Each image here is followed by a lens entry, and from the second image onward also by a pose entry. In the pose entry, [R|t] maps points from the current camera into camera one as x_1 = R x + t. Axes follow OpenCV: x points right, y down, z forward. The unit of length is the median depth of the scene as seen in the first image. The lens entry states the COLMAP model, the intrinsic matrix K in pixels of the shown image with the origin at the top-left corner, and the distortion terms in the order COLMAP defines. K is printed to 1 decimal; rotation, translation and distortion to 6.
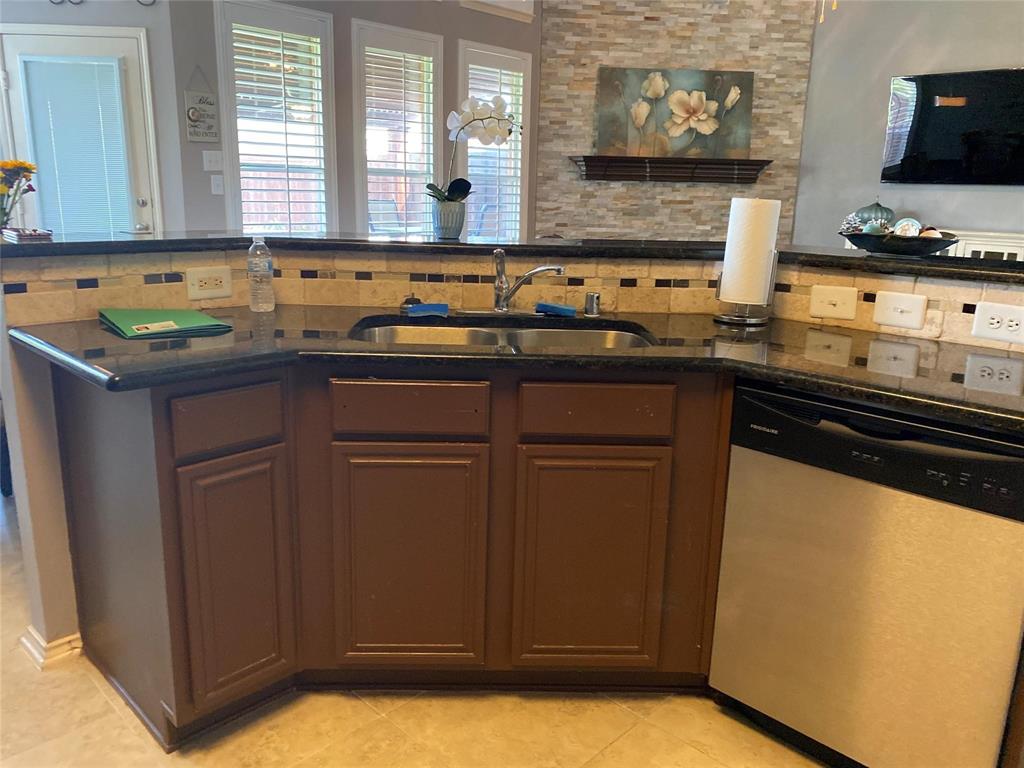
lens RADIAL K [[783.0, 0, 512.4], [0, 783.0, 383.2], [0, 0, 1]] dist [0.029377, -0.033498]
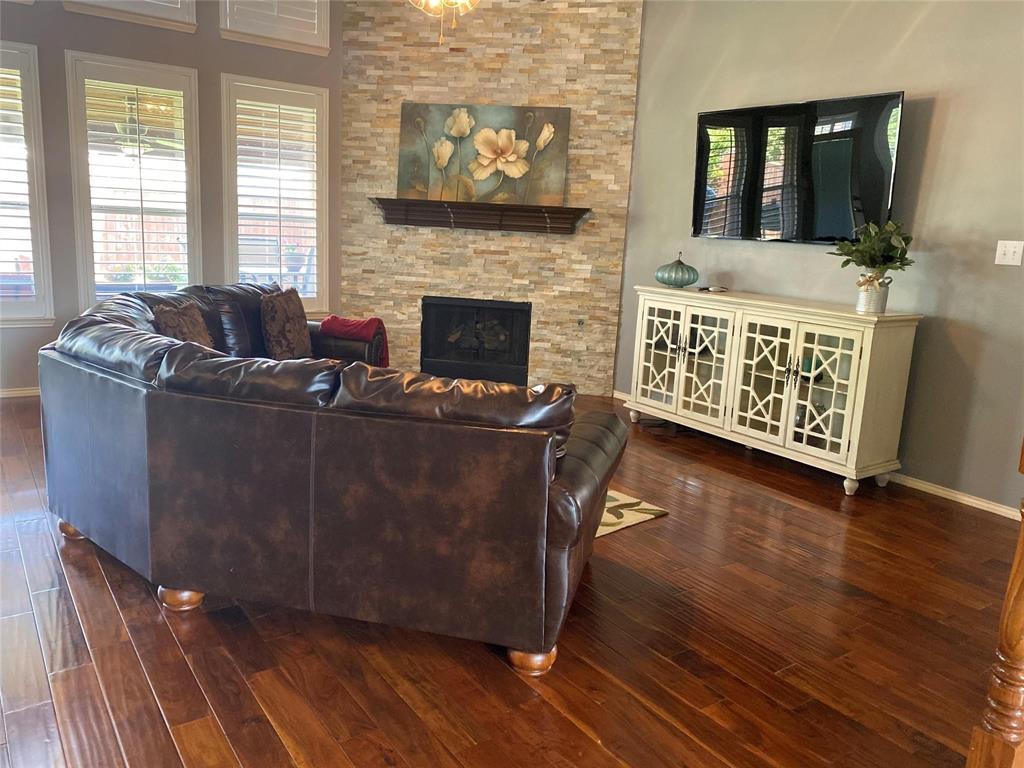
lens RADIAL K [[783.0, 0, 508.1], [0, 783.0, 382.3], [0, 0, 1]] dist [0.029377, -0.033498]
pose [[0.976579, 0.068405, -0.203995, 0.436627], [-0.078200, 0.996121, -0.040341, -0.050927], [0.200444, 0.055349, 0.978140, 0.148233]]
